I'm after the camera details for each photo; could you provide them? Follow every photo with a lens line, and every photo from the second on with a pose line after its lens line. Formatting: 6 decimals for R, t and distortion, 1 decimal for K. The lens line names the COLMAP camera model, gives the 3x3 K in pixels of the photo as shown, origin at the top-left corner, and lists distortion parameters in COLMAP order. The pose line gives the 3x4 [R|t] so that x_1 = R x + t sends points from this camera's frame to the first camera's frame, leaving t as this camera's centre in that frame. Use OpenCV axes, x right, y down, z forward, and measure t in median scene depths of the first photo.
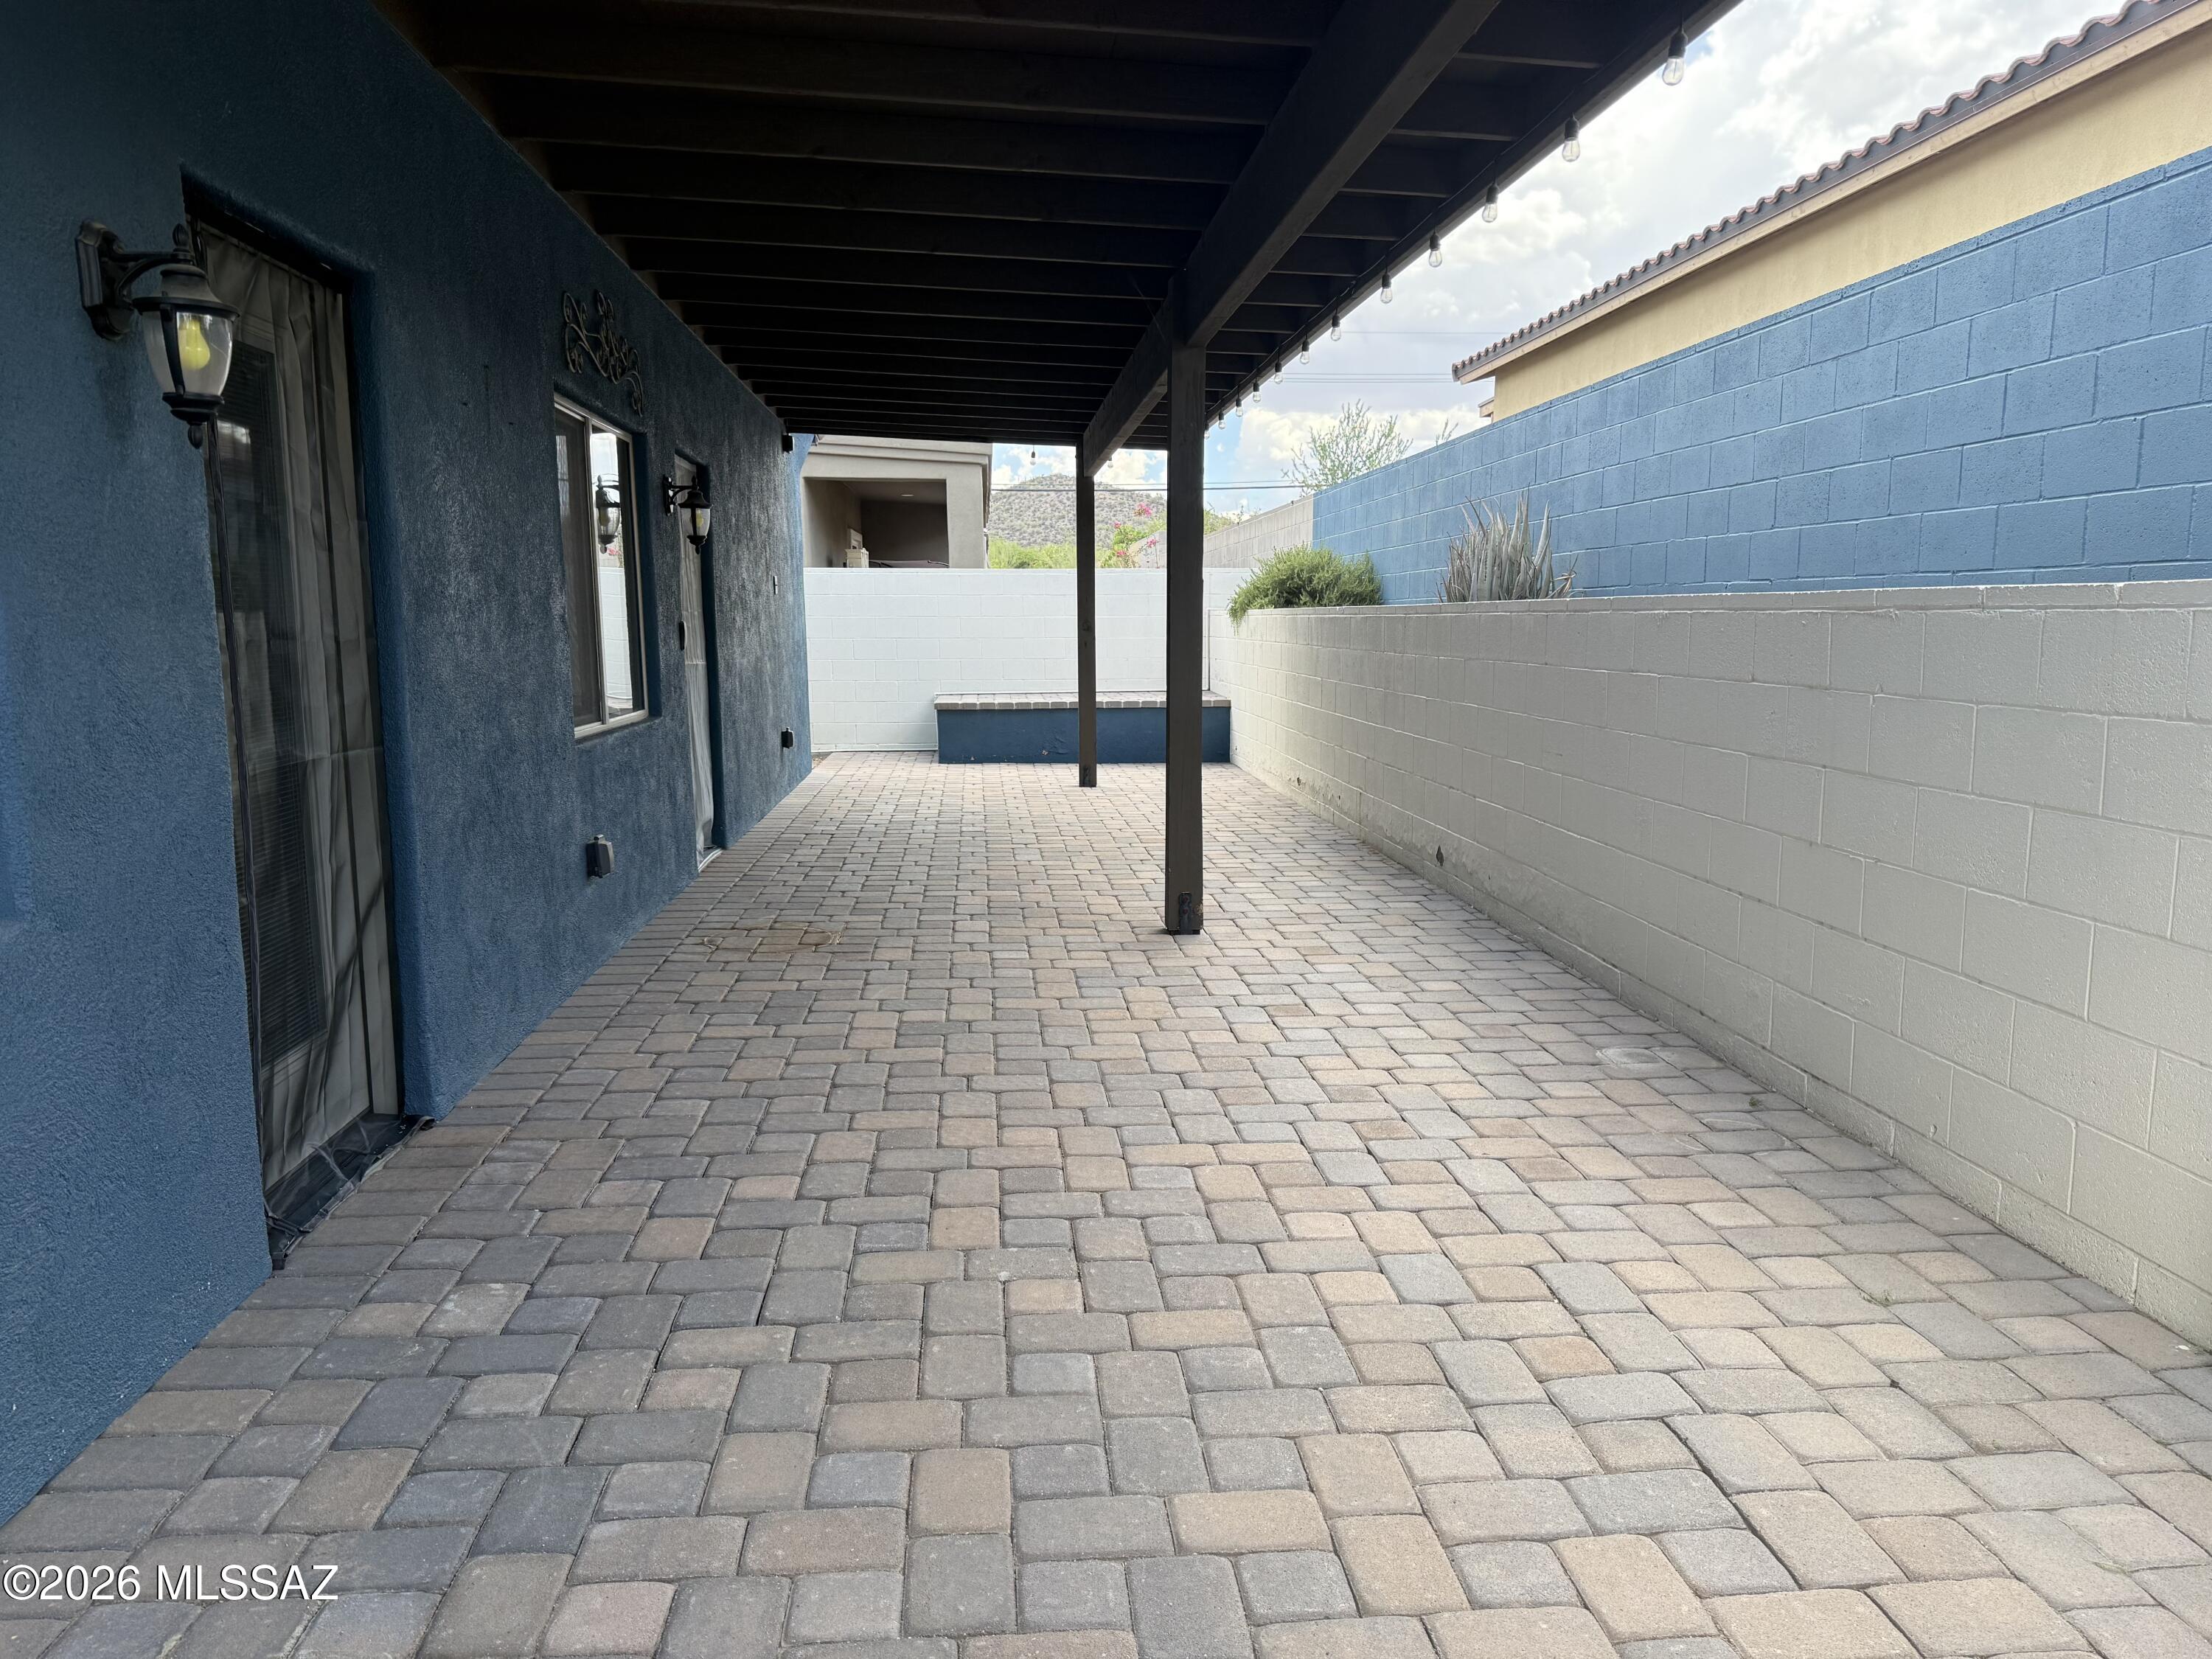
lens RADIAL K [[1594.2, 0, 1107.8], [0, 1594.2, 831.2], [0, 0, 1]] dist [0.005437, -0.017715]
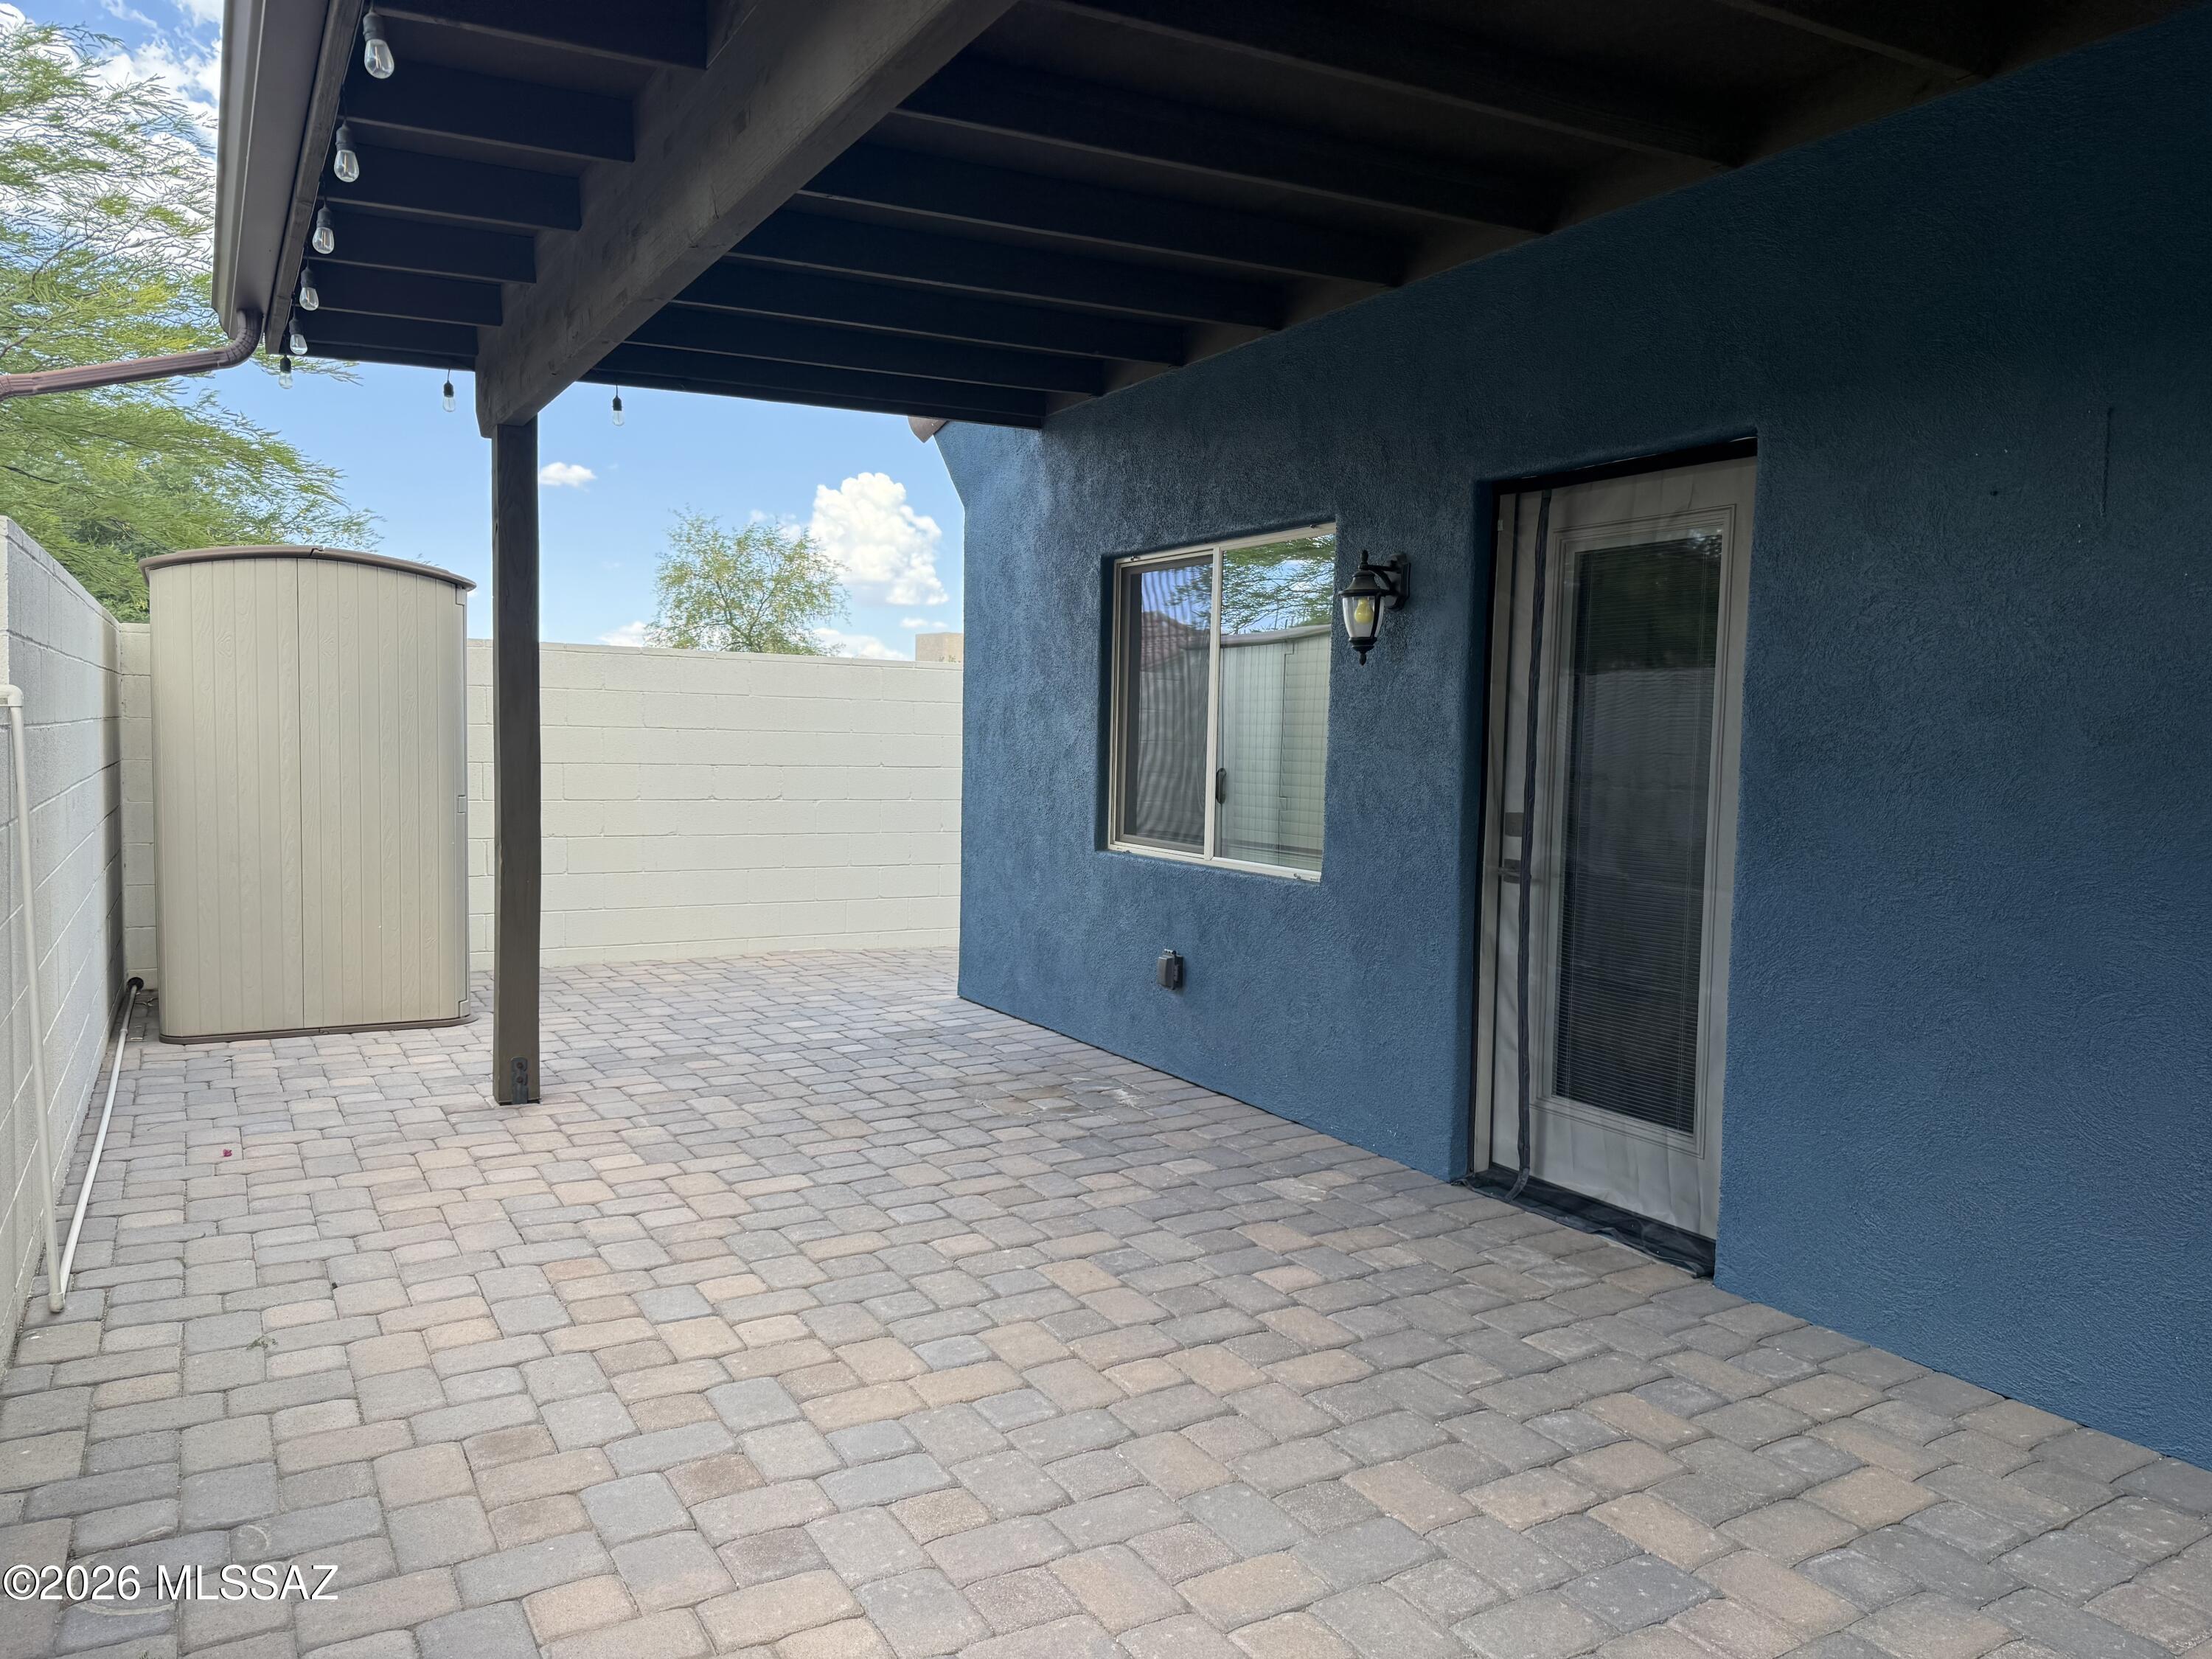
lens RADIAL K [[1594.2, 0, 1108.9], [0, 1594.2, 831.8], [0, 0, 1]] dist [0.005437, -0.017715]
pose [[-0.908655, 0.014361, -0.417301, 0.376746], [-0.072706, 0.978699, 0.191996, -0.298089], [0.411169, 0.204798, -0.888255, 2.019195]]
